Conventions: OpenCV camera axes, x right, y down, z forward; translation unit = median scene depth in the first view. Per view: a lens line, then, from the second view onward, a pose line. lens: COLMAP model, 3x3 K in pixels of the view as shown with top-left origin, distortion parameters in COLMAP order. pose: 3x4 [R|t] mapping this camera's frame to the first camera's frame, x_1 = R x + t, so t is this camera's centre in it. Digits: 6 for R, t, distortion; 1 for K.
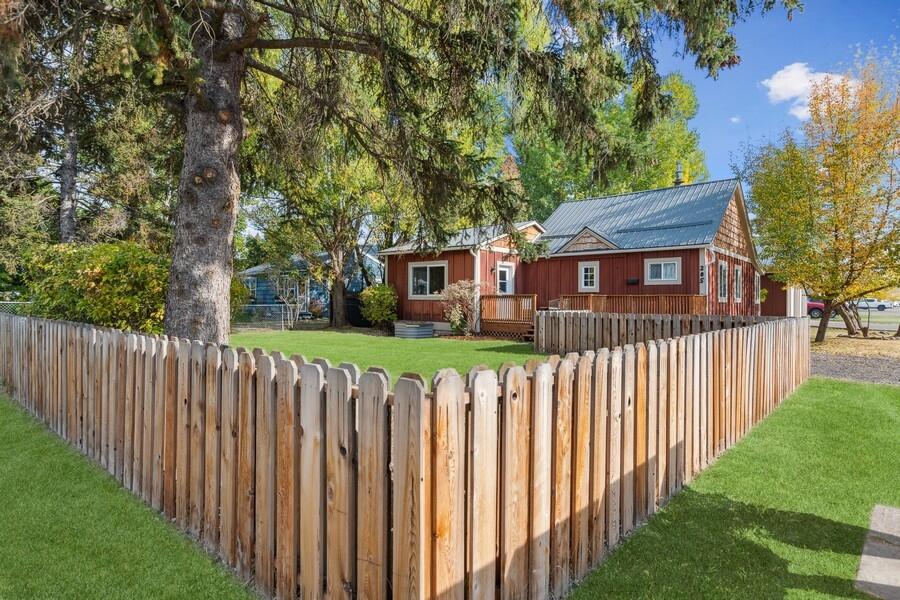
lens RADIAL K [[474.4, 0, 461.2], [0, 474.4, 299.2], [0, 0, 1]] dist [0.000130, 0.000011]
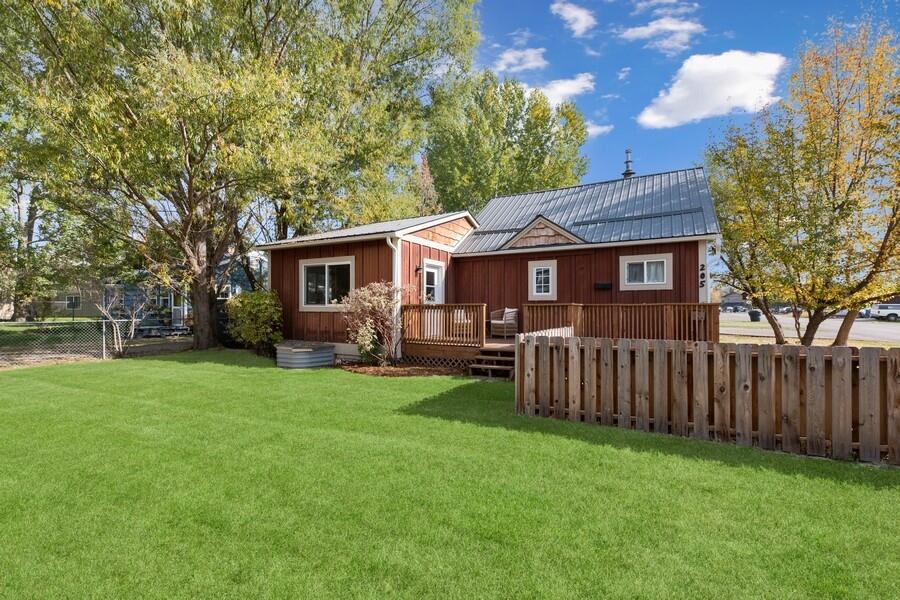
lens RADIAL K [[393.0, 0, 449.9], [0, 393.0, 304.5], [0, 0, 1]] dist [0.002183, -0.000060]
pose [[0.981609, -0.003770, 0.190865, -0.000480], [0.005291, 0.999958, -0.007461, -0.004019], [-0.190828, 0.008334, 0.981588, 0.401674]]
